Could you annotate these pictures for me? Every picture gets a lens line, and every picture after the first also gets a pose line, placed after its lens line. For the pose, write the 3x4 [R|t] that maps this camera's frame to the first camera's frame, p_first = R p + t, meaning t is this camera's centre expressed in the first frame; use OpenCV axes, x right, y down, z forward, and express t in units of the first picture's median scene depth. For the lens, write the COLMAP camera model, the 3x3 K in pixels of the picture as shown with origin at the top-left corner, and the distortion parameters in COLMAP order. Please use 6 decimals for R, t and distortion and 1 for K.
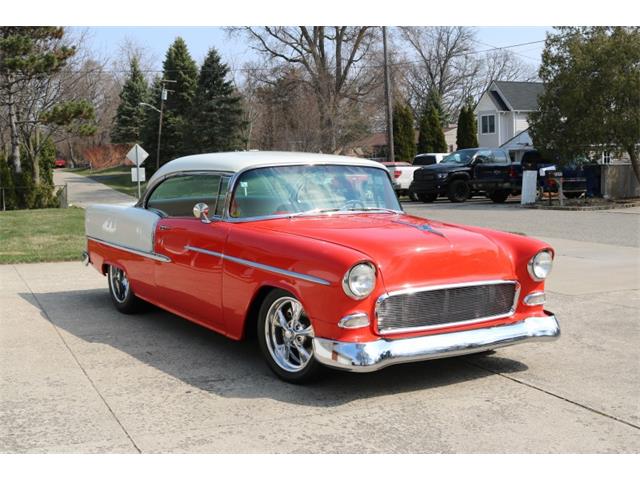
lens RADIAL K [[786.1, 0, 320.3], [0, 786.1, 242.0], [0, 0, 1]] dist [-0.094691, 0.000000]
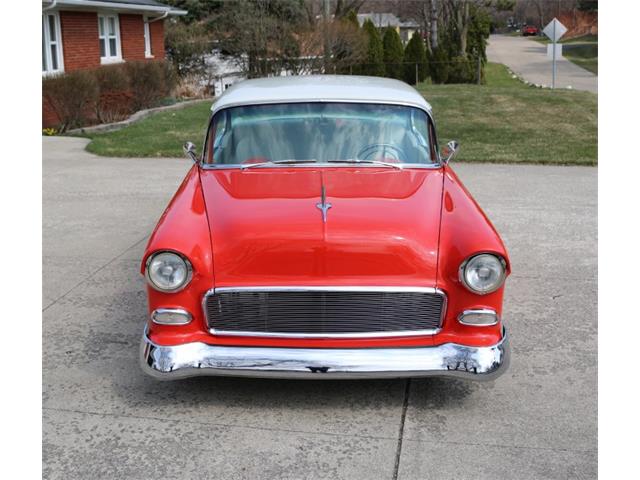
lens RADIAL K [[786.1, 0, 317.6], [0, 786.1, 237.4], [0, 0, 1]] dist [-0.094691, 0.000000]
pose [[0.844124, 0.129586, -0.520252, 0.464068], [-0.046349, 0.984356, 0.169984, -0.102286], [0.534140, -0.119374, 0.836925, 0.300032]]
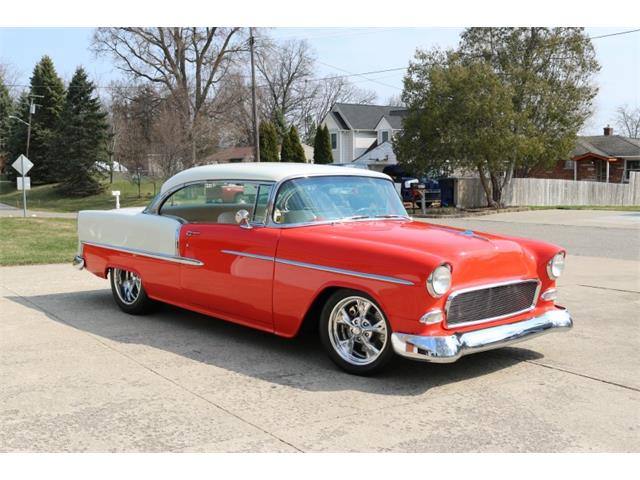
lens RADIAL K [[712.3, 0, 289.0], [0, 712.3, 237.9], [0, 0, 1]] dist [-0.100333, 0.000000]
pose [[0.988179, -0.000634, 0.153306, -0.237840], [0.002449, 0.999929, -0.011656, -0.000167], [-0.153288, 0.011894, 0.988110, 0.030922]]
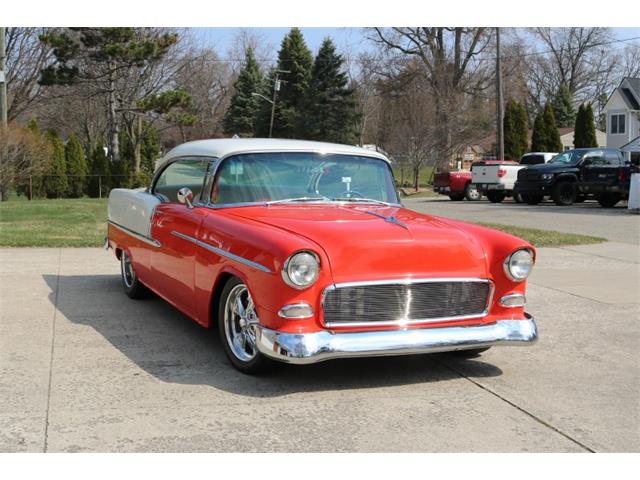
lens RADIAL K [[820.6, 0, 324.7], [0, 820.6, 241.1], [0, 0, 1]] dist [-0.096686, 0.000000]
pose [[0.990580, 0.039841, -0.131013, 0.159570], [-0.039872, 0.999202, 0.002388, 0.007564], [0.131004, 0.002858, 0.991378, -0.001199]]
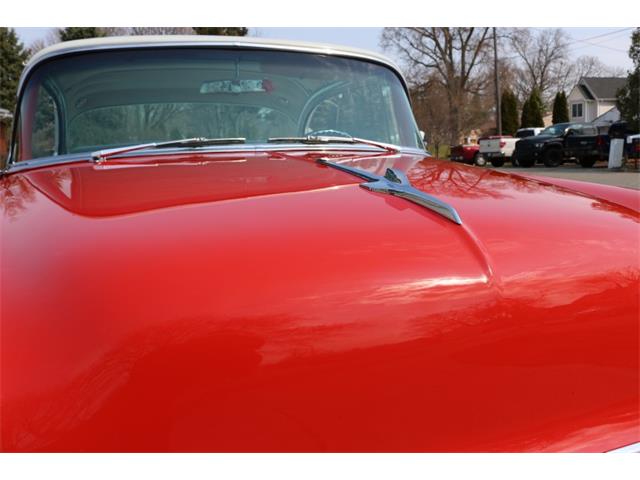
lens RADIAL K [[549.1, 0, 316.9], [0, 549.1, 237.1], [0, 0, 1]] dist [-0.142808, 0.101734]
pose [[0.971885, 0.023056, -0.234324, 0.130198], [-0.005761, 0.997225, 0.074226, -0.012037], [0.235385, -0.070789, 0.969321, 0.720324]]
